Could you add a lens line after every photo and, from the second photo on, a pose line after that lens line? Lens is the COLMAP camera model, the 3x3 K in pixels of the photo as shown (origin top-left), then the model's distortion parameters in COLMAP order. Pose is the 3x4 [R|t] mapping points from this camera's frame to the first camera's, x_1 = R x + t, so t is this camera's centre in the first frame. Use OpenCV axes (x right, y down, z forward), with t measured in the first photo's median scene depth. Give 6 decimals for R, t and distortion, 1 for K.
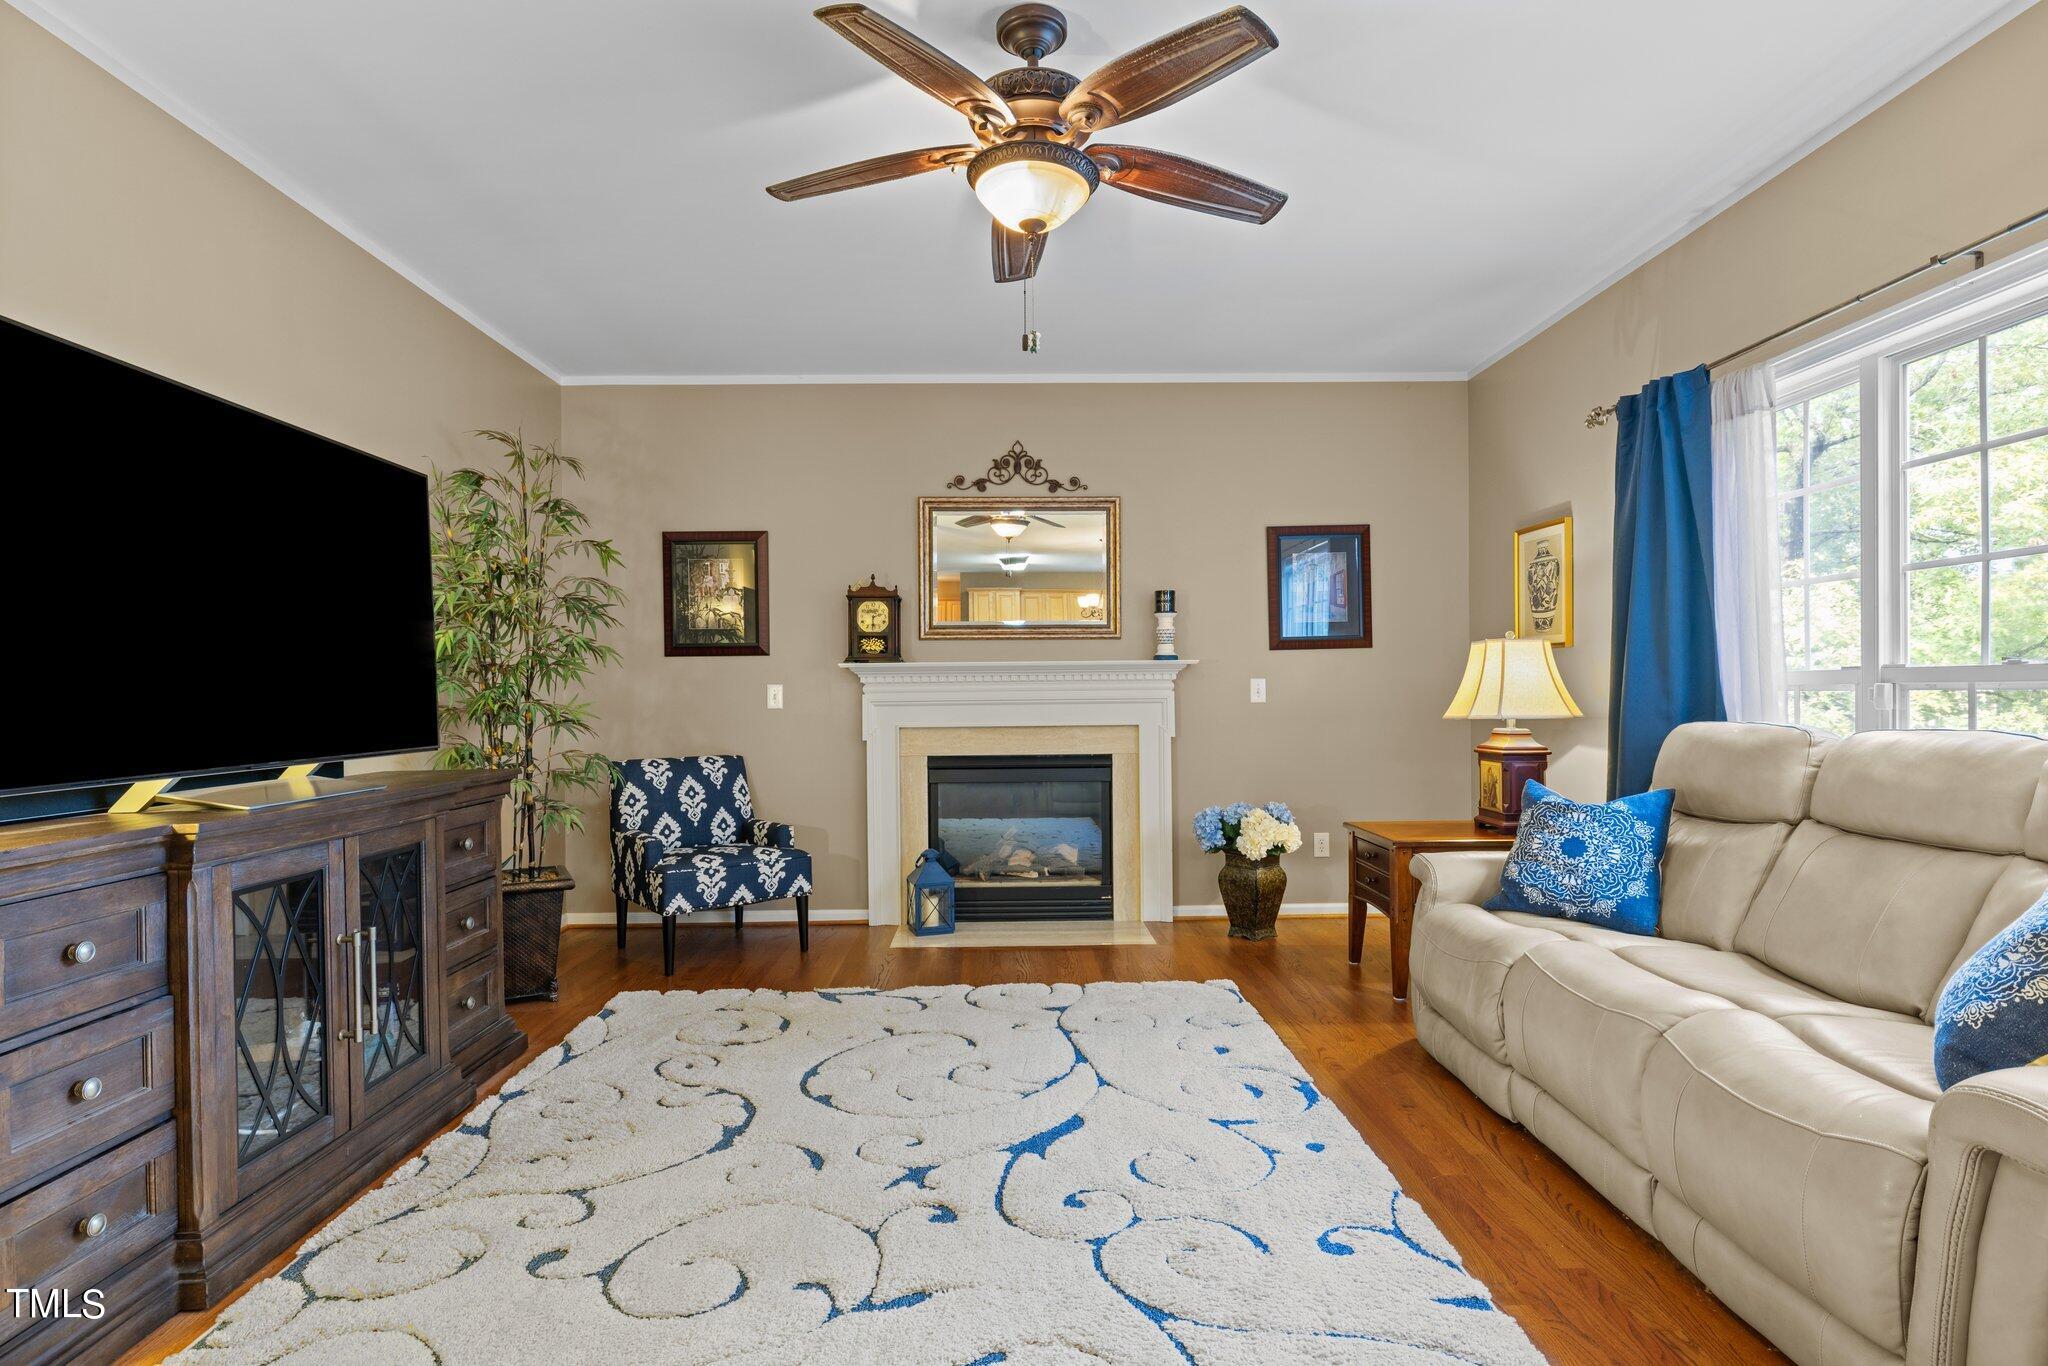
lens RADIAL K [[1054.6, 0, 1022.2], [0, 1054.6, 695.4], [0, 0, 1]] dist [-0.002632, 0.001518]
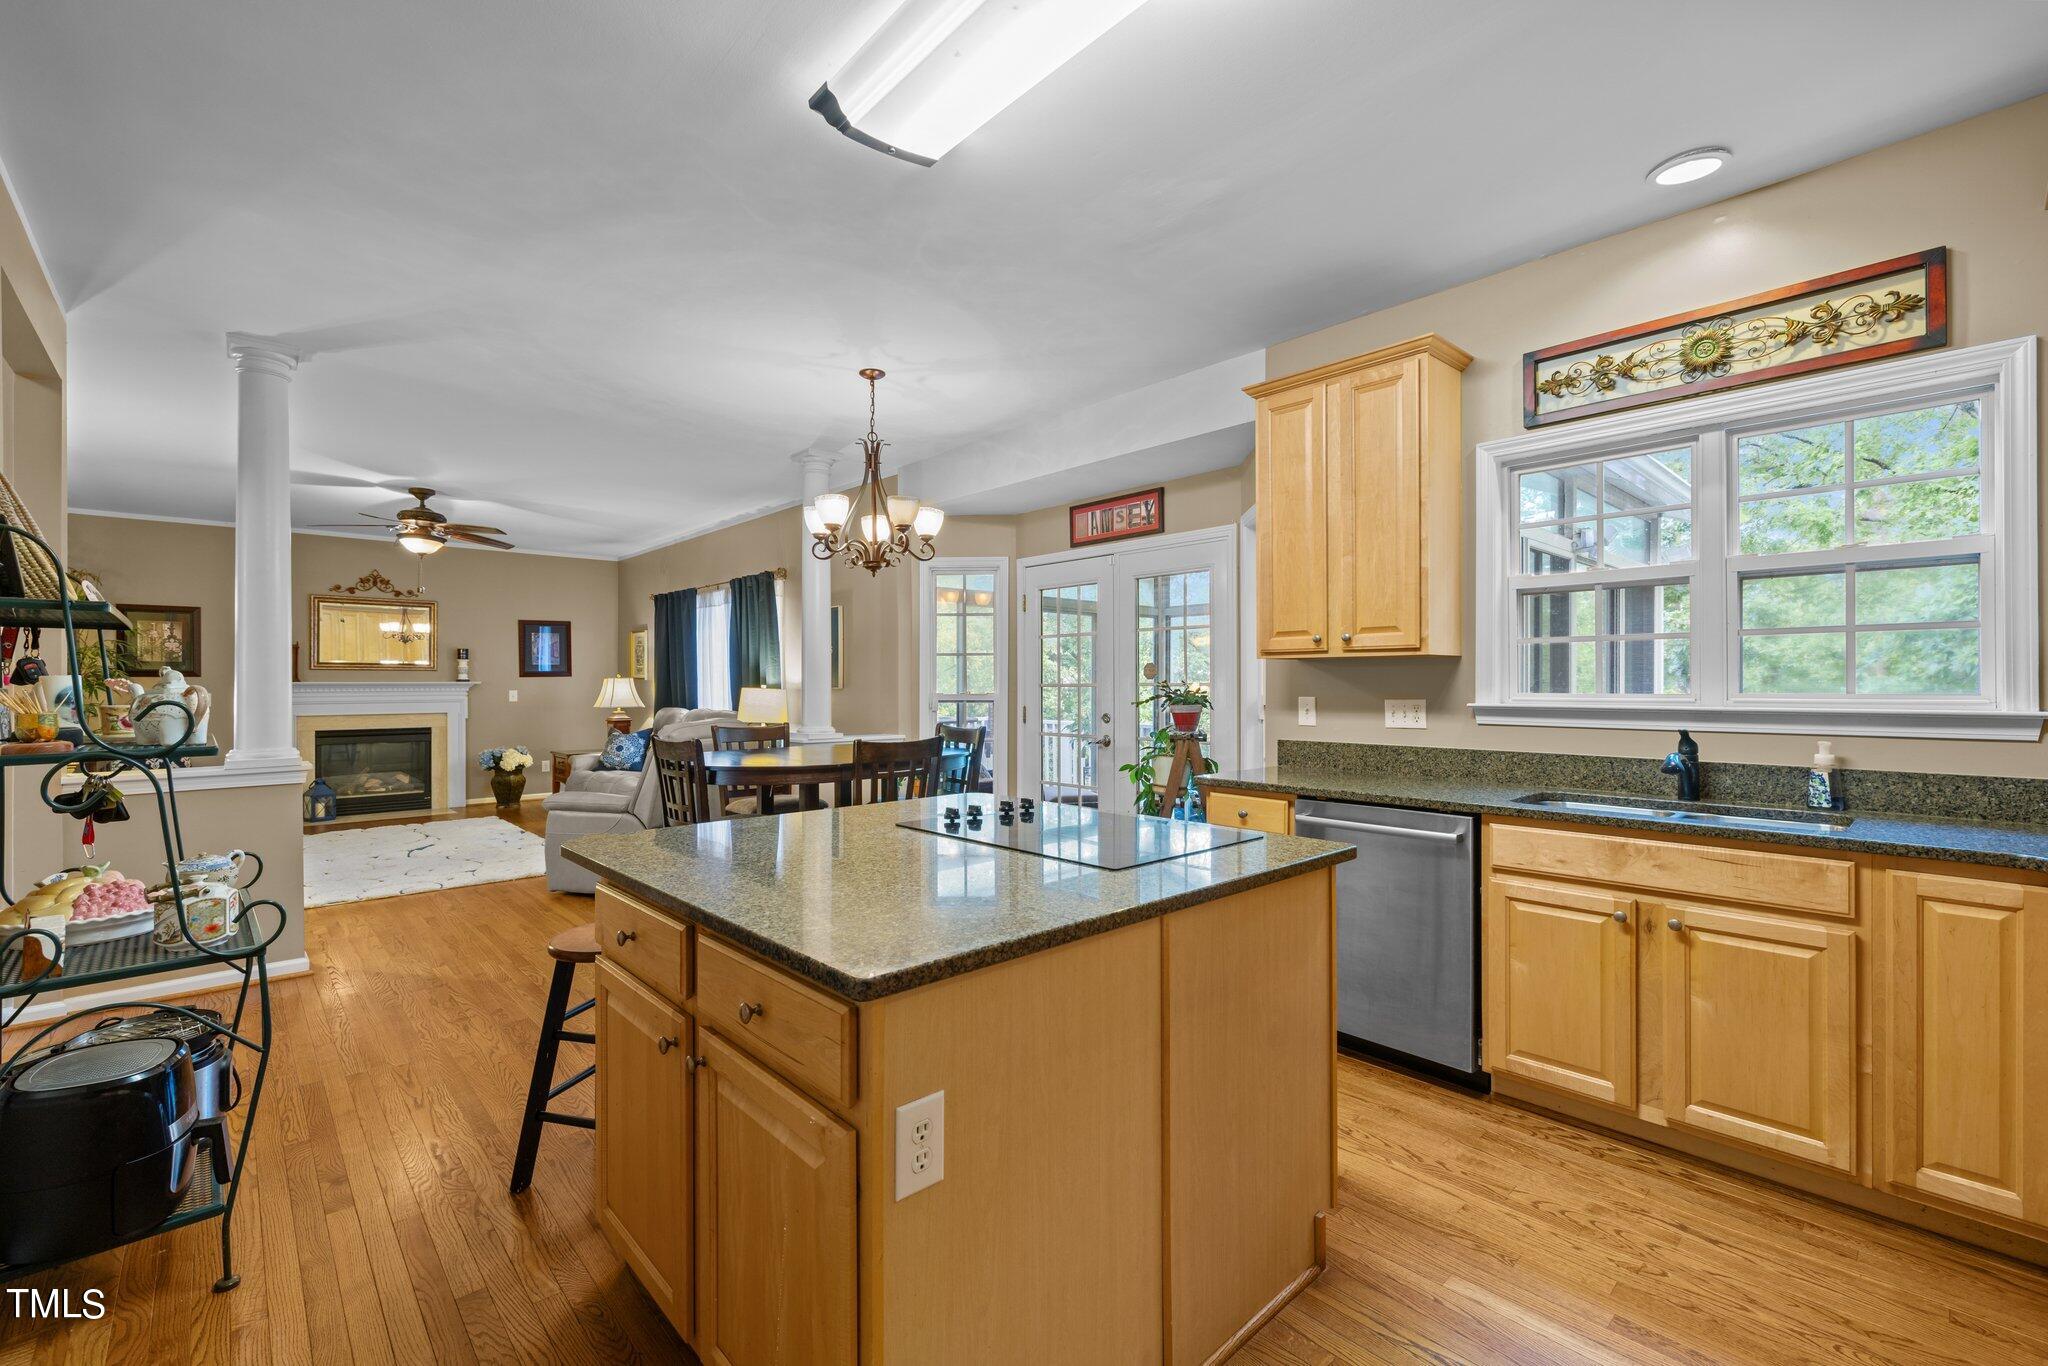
lens RADIAL K [[862.2, 0, 1021.9], [0, 862.2, 682.8], [0, 0, 1]] dist [-0.001138, 0.000364]
pose [[0.747646, 0.008161, 0.664048, -0.217072], [-0.002366, 0.999951, -0.009625, -0.021774], [-0.664094, 0.005625, 0.747628, -1.296221]]
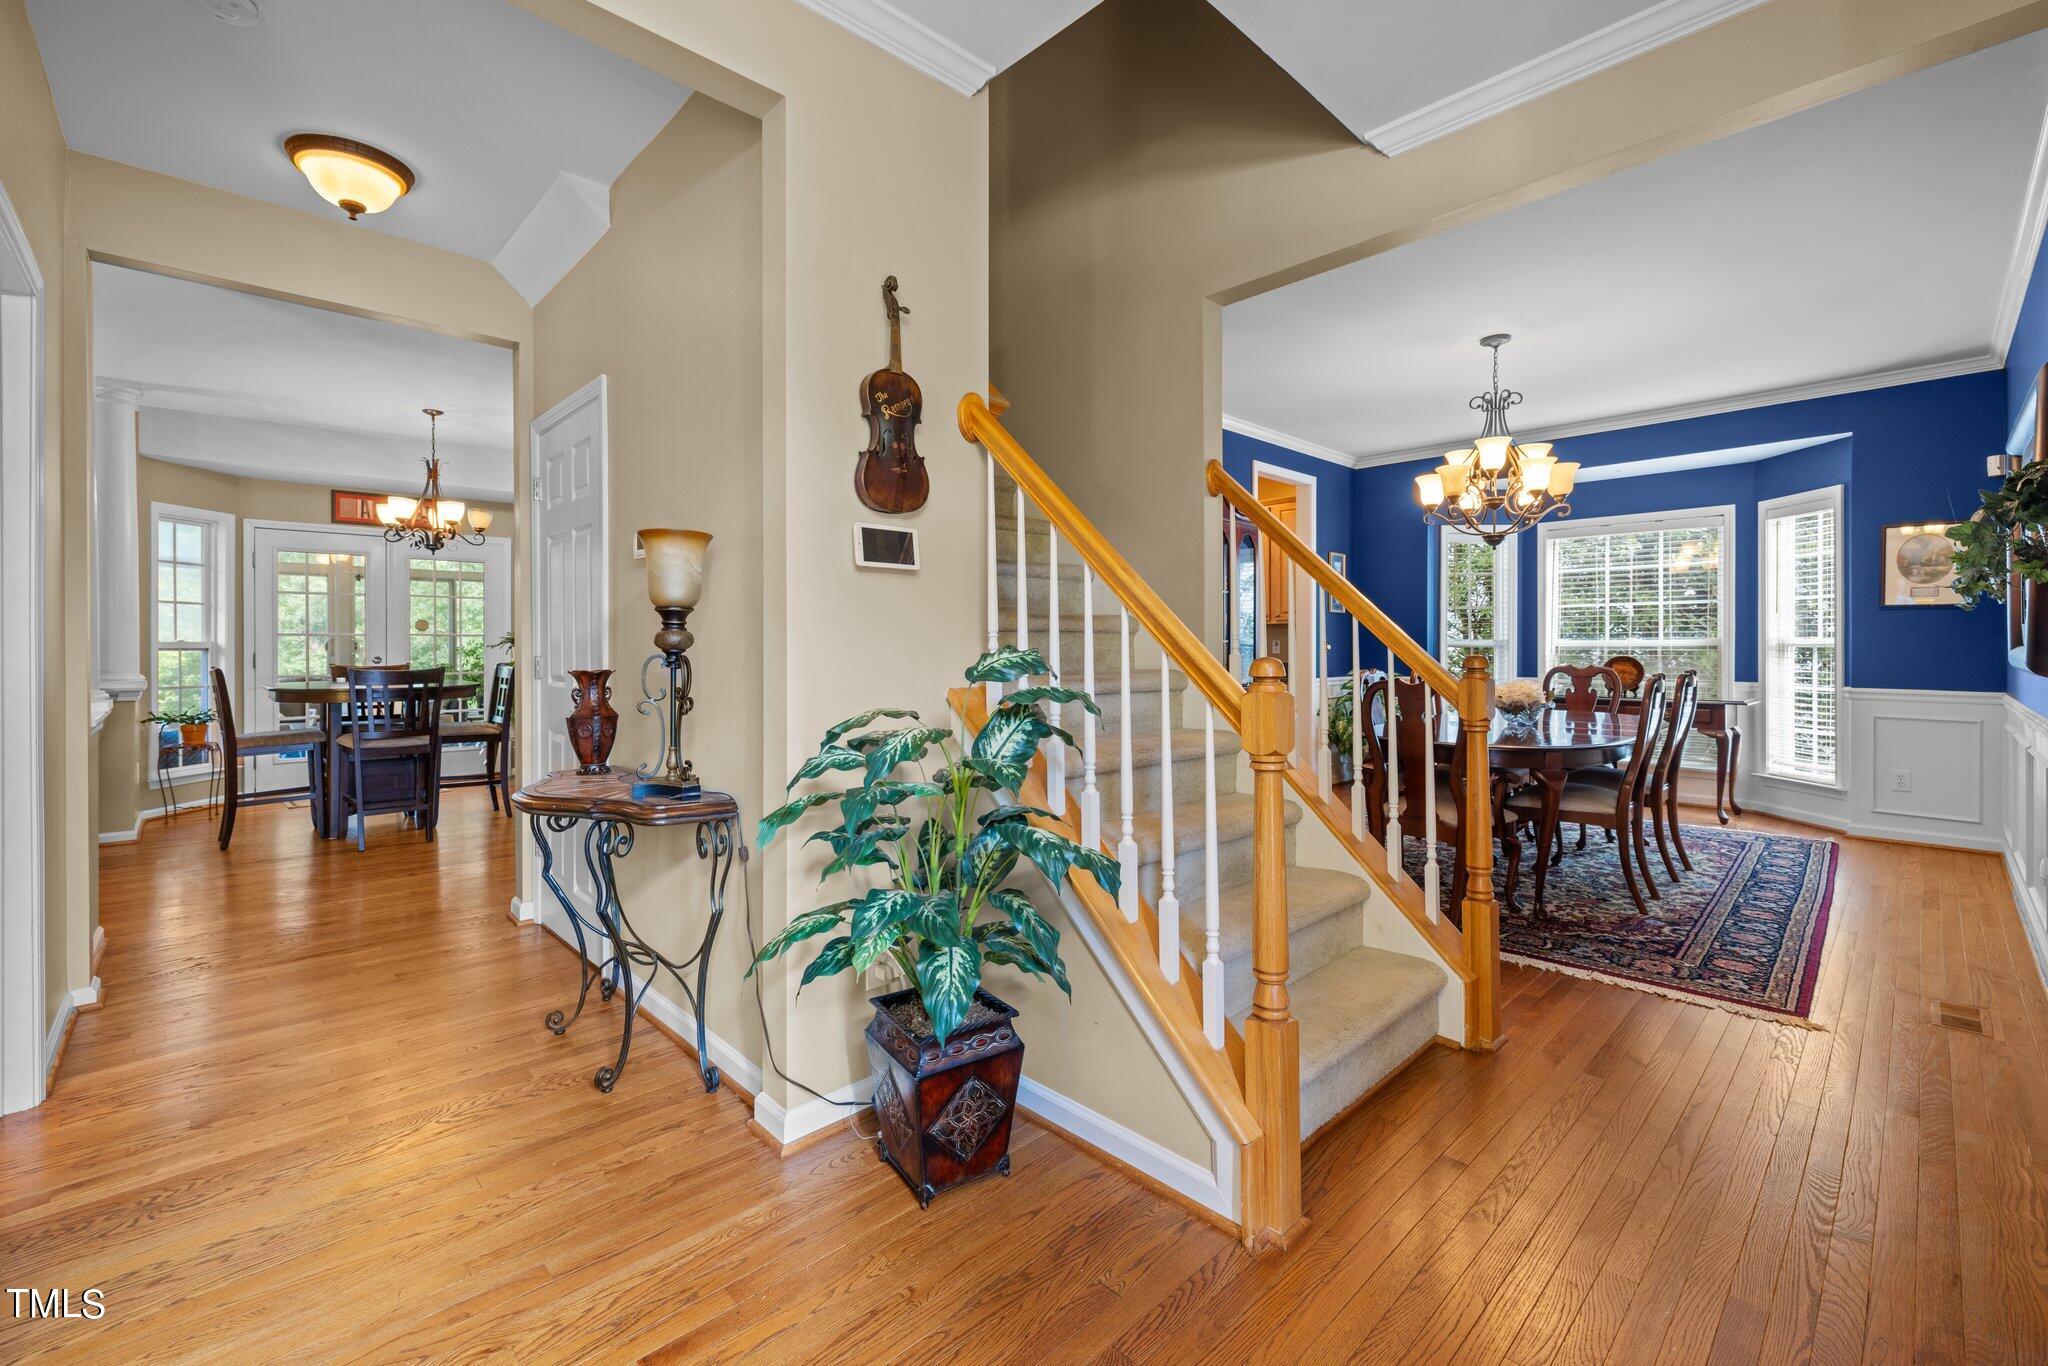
lens RADIAL K [[862.2, 0, 1012.8], [0, 862.2, 648.5], [0, 0, 1]] dist [-0.001138, 0.000364]
pose [[-0.671324, 0.014333, 0.741025, -1.353434], [0.011547, 0.999894, -0.008879, 0.023347], [-0.741074, 0.002595, -0.671418, -0.194113]]
